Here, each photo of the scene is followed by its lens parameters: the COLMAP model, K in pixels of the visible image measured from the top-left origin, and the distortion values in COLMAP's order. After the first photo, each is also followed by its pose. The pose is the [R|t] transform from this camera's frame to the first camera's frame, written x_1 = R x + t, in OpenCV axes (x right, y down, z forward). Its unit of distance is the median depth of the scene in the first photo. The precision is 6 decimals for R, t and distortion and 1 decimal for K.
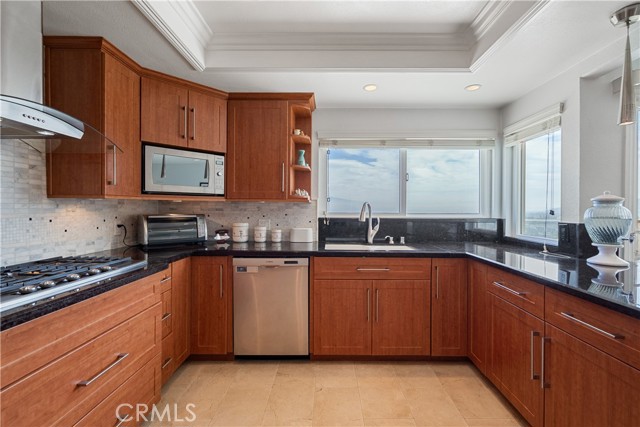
lens RADIAL K [[299.4, 0, 326.4], [0, 299.4, 209.8], [0, 0, 1]] dist [0.002882, -0.000493]
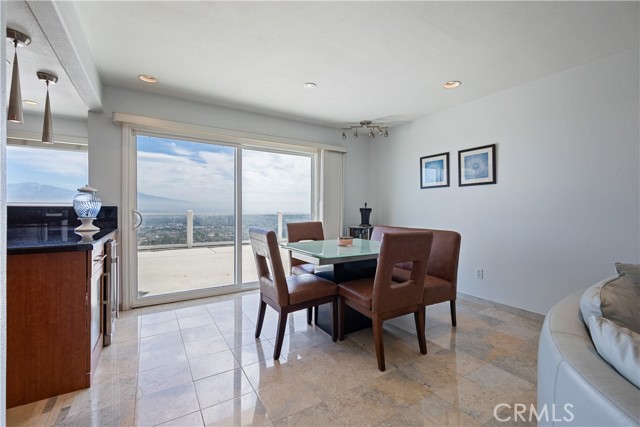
lens RADIAL K [[279.4, 0, 339.5], [0, 279.4, 216.4], [0, 0, 1]] dist [-0.001854, -0.002021]
pose [[0.825261, -0.014602, 0.564562, 0.924962], [0.003804, 0.999787, 0.020298, 0.065085], [-0.564738, -0.014603, 0.825141, -0.764331]]
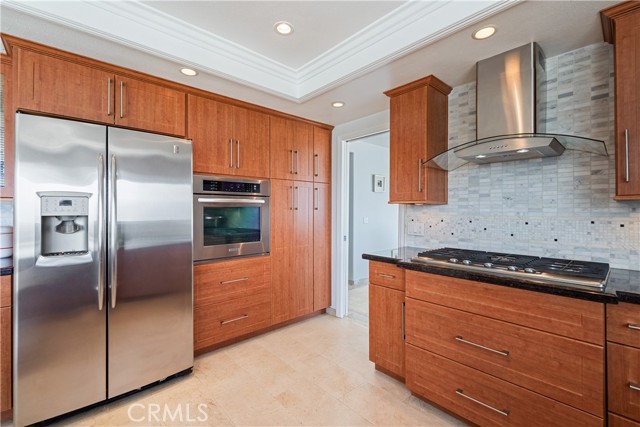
lens RADIAL K [[279.4, 0, 324.5], [0, 279.4, 211.3], [0, 0, 1]] dist [-0.001854, -0.002021]
pose [[-0.741952, -0.003218, -0.670445, 0.267854], [-0.008768, 0.999950, 0.004903, -0.003082], [0.670395, 0.009516, -0.741943, 0.794119]]
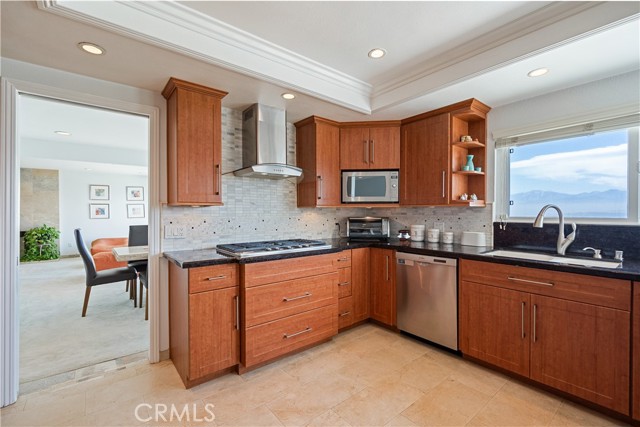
lens RADIAL K [[279.4, 0, 311.5], [0, 279.4, 215.1], [0, 0, 1]] dist [-0.001854, -0.002021]
pose [[0.612304, 0.002258, -0.790620, 0.403439], [-0.001014, 0.999997, 0.002071, 0.003683], [0.790622, -0.000467, 0.612304, -0.009371]]
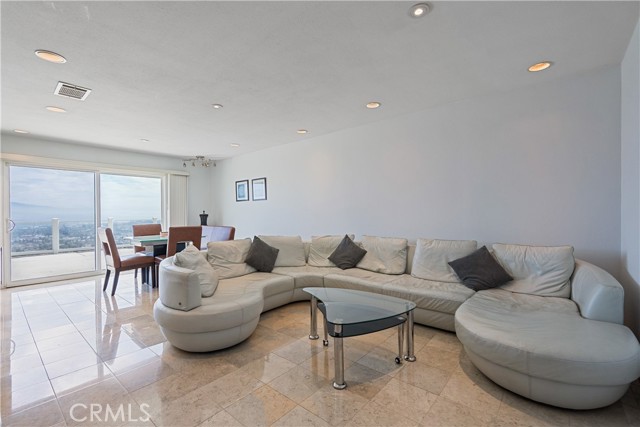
lens RADIAL K [[279.4, 0, 327.0], [0, 279.4, 216.9], [0, 0, 1]] dist [-0.001854, -0.002021]
pose [[0.635404, -0.020742, 0.771901, 0.789028], [0.020250, 0.999743, 0.010195, 0.070133], [-0.771914, 0.009153, 0.635661, -1.985665]]
